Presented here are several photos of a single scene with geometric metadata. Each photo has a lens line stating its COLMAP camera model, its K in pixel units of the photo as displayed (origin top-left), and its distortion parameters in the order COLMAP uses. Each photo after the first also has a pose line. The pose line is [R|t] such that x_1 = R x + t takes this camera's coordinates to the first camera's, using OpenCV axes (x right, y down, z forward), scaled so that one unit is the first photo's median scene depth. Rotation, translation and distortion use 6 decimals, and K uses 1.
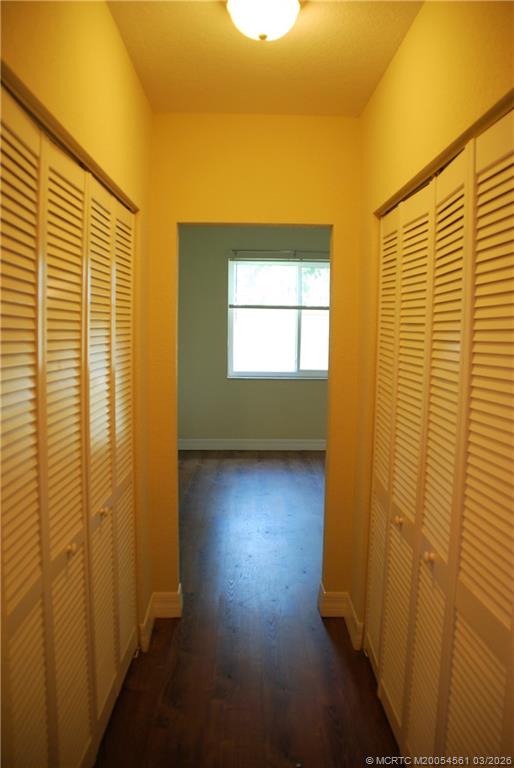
lens RADIAL K [[589.2, 0, 258.6], [0, 589.2, 383.8], [0, 0, 1]] dist [-0.093793, 0.010612]
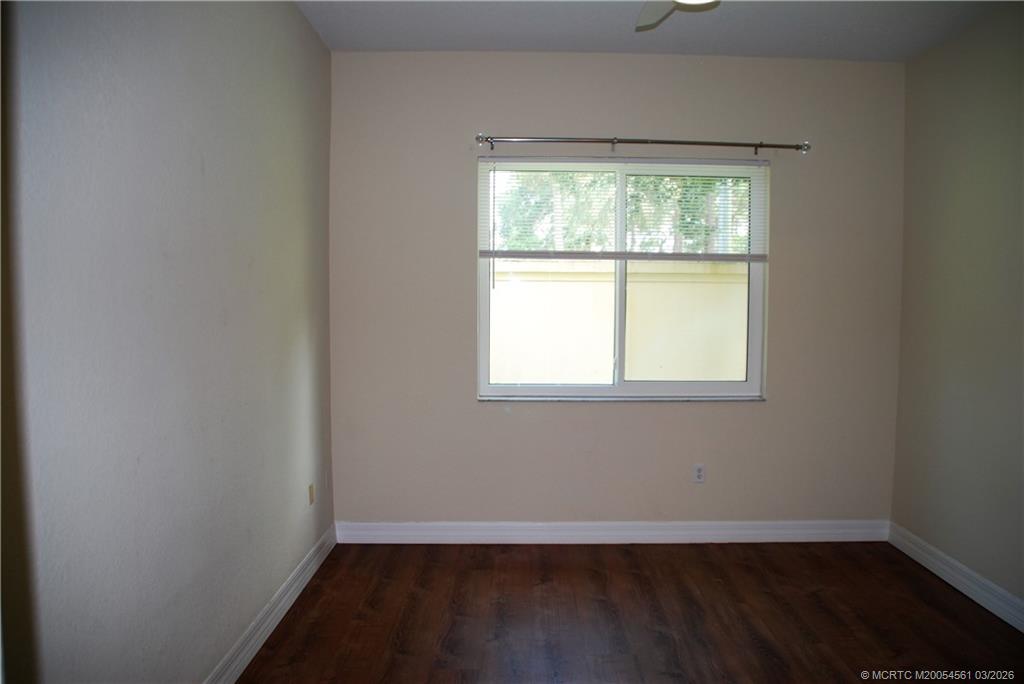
lens RADIAL K [[785.7, 0, 510.3], [0, 785.7, 341.6], [0, 0, 1]] dist [-0.093793, 0.010612]
pose [[0.999949, -0.000124, -0.010049, -0.018282], [-0.000083, 0.999787, -0.020649, -0.045704], [0.010050, 0.020649, 0.999736, 0.351012]]
